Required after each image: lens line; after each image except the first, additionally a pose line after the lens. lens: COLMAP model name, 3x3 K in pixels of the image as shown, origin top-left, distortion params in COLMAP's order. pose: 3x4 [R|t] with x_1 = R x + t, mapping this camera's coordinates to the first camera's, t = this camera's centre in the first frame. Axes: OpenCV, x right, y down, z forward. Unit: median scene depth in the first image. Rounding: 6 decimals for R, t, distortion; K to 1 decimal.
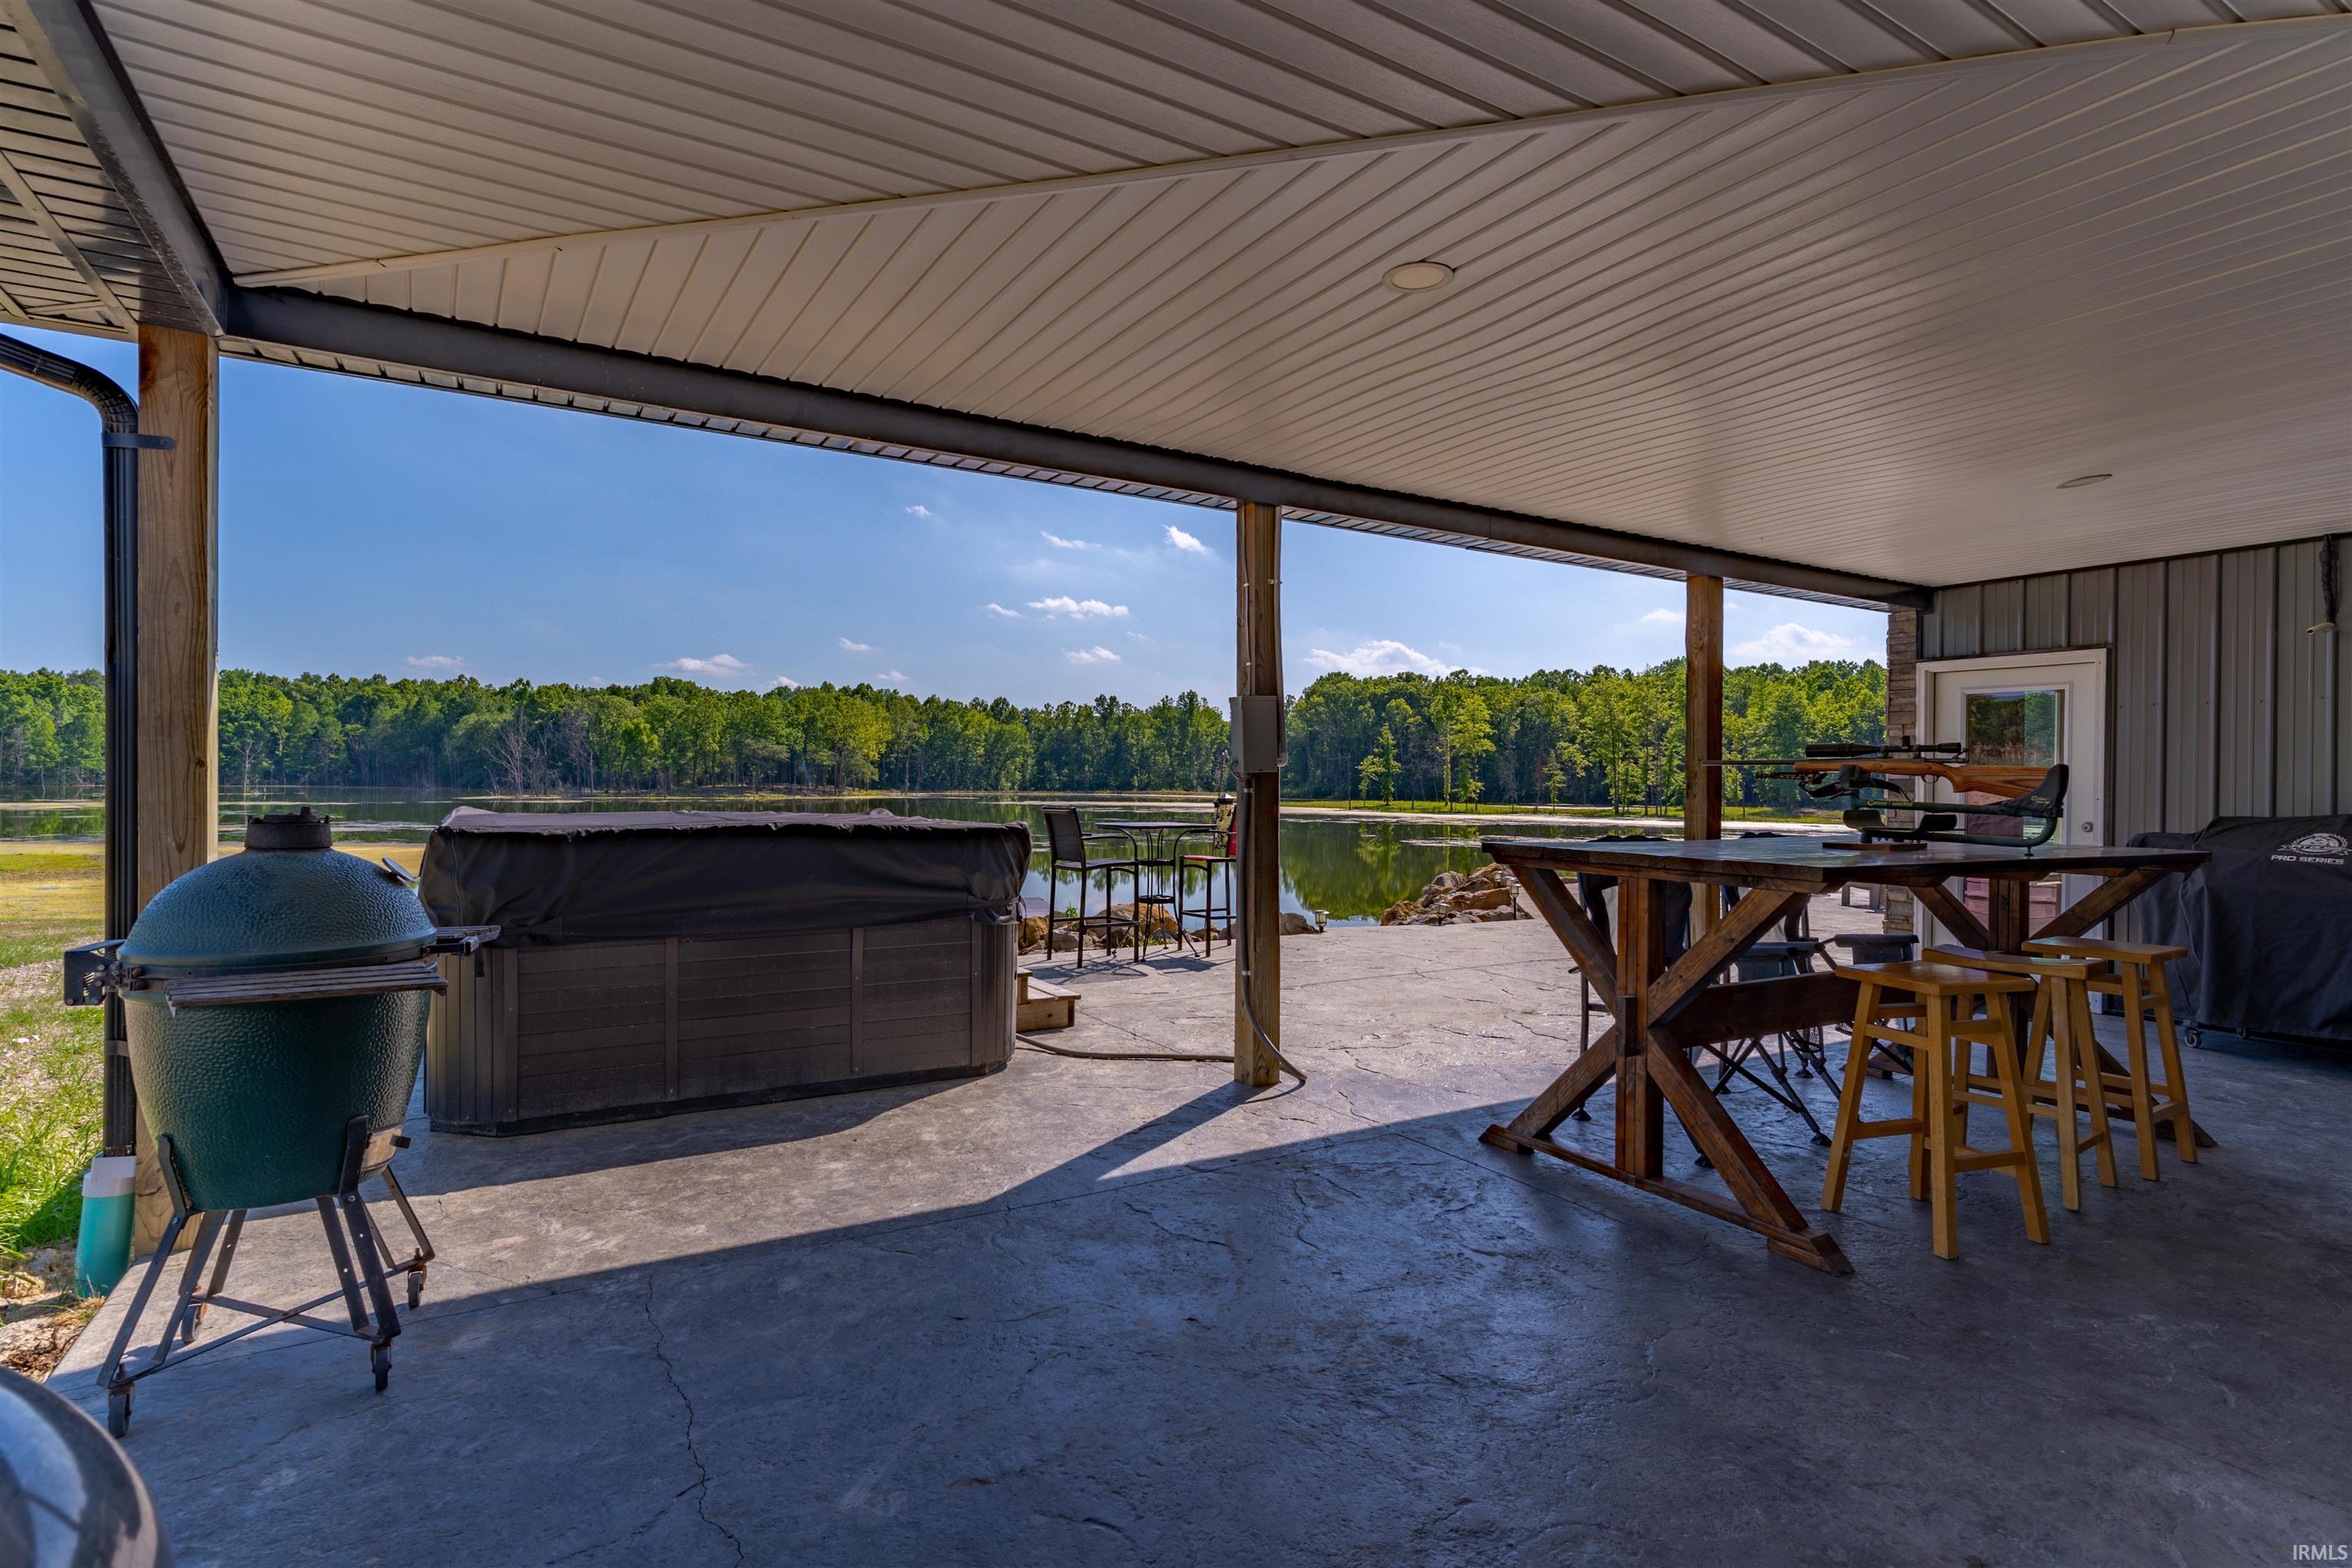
lens RADIAL K [[1152.8, 0, 1157.2], [0, 1152.8, 788.8], [0, 0, 1]] dist [0.000089, 0.000647]
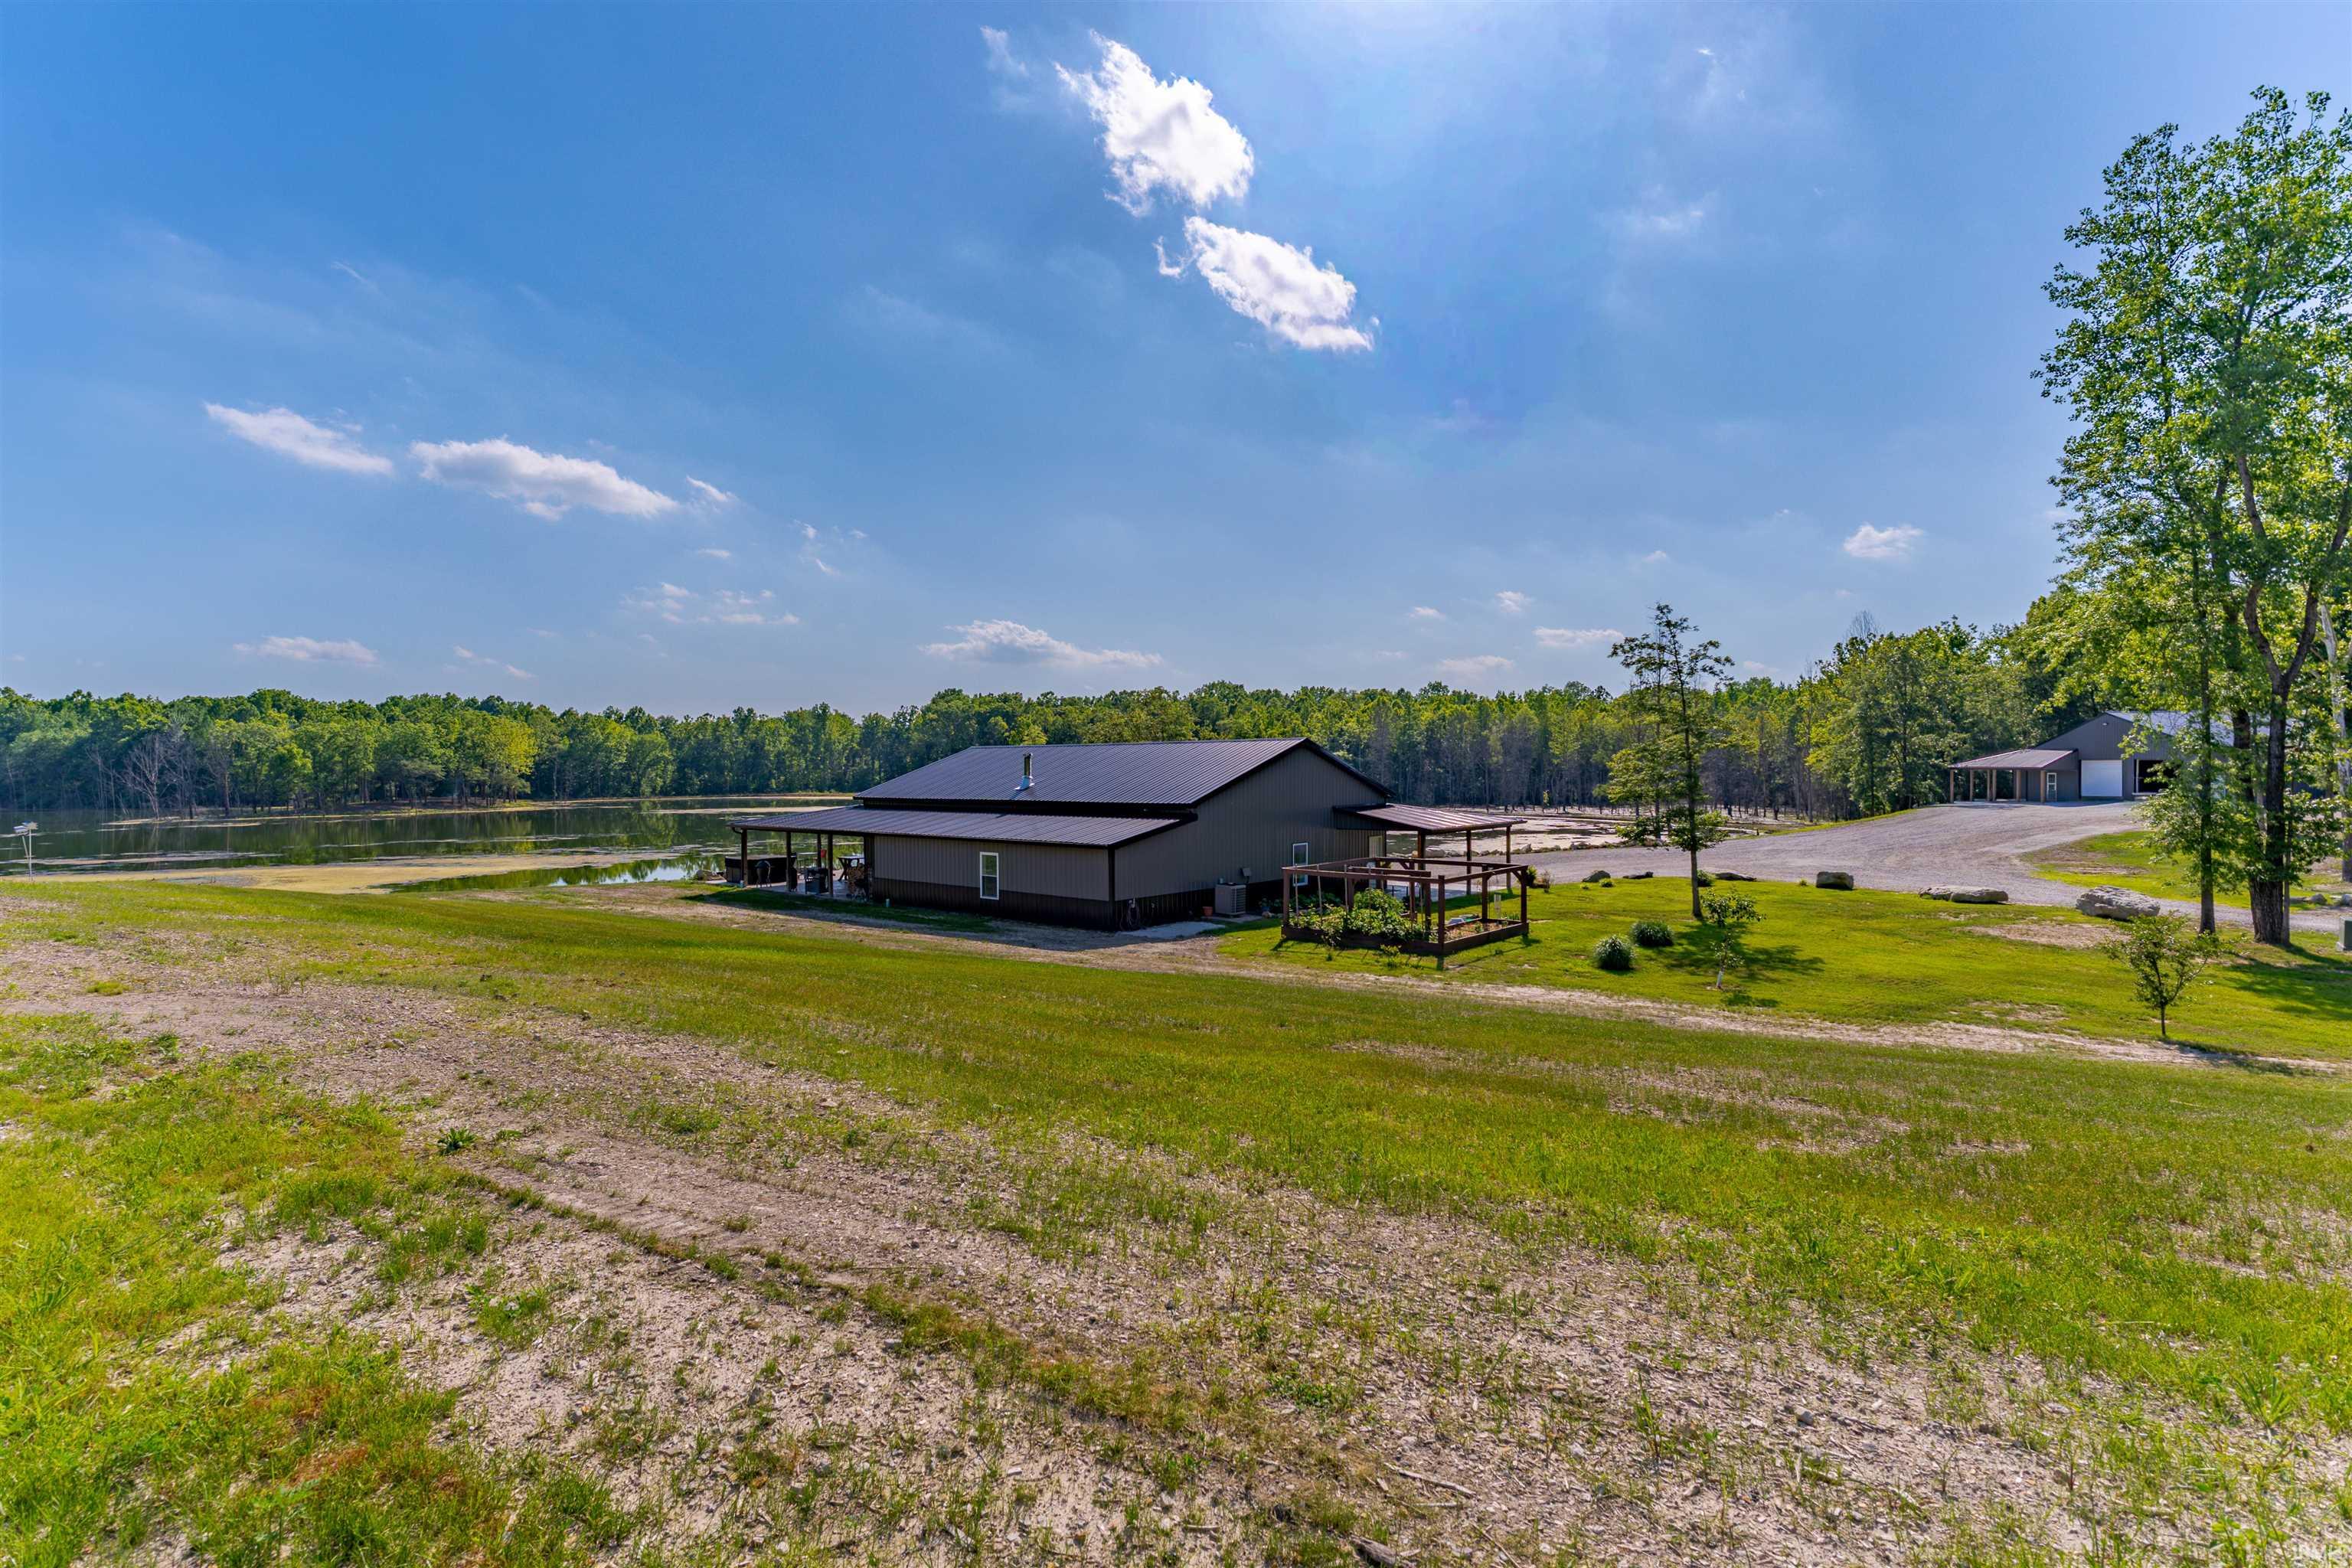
lens RADIAL K [[1152.8, 0, 1188.3], [0, 1152.8, 781.9], [0, 0, 1]] dist [0.000089, 0.000647]
pose [[0.944313, -0.021823, 0.328325, -0.005657], [0.019139, 0.999752, 0.011406, -0.013901], [-0.328493, -0.004487, 0.944496, -0.199560]]
